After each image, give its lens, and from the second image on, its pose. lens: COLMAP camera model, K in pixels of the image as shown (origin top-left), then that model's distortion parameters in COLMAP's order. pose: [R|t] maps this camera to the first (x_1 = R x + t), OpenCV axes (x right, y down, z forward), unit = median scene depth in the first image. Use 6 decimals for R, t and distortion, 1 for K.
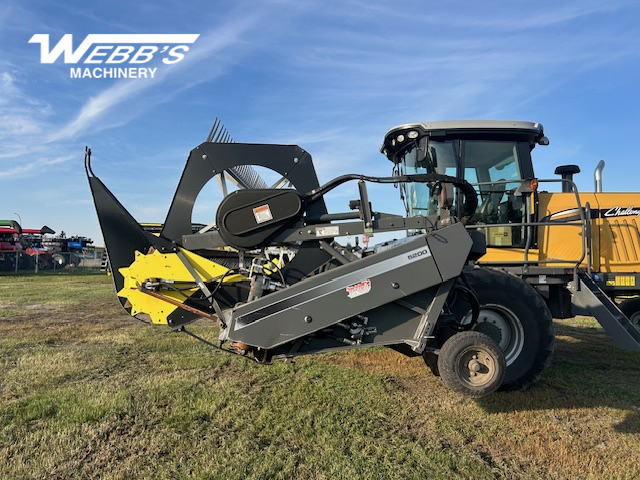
lens RADIAL K [[483.5, 0, 320.2], [0, 483.5, 241.7], [0, 0, 1]] dist [0.055338, -0.062545]
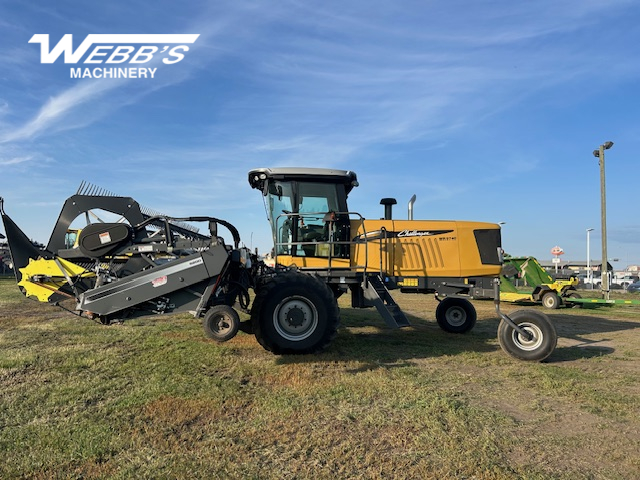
lens RADIAL K [[483.5, 0, 320.0], [0, 483.5, 241.2], [0, 0, 1]] dist [0.055338, -0.062545]
pose [[0.997582, 0.013397, 0.068199, 0.322476], [-0.012345, 0.999799, -0.015819, -0.016761], [-0.068397, 0.014939, 0.997546, -0.484933]]
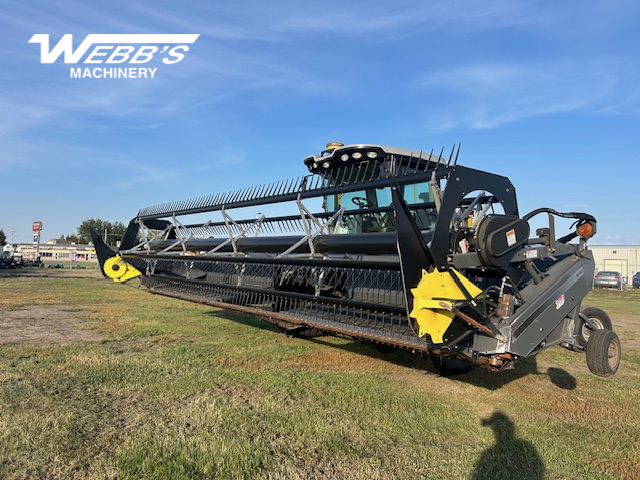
lens RADIAL K [[483.5, 0, 321.3], [0, 483.5, 236.1], [0, 0, 1]] dist [0.055338, -0.062545]
pose [[0.791197, 0.044854, 0.609915, -0.706027], [-0.046436, 0.998834, -0.013217, -0.015558], [-0.609796, -0.017864, 0.792357, 0.226235]]
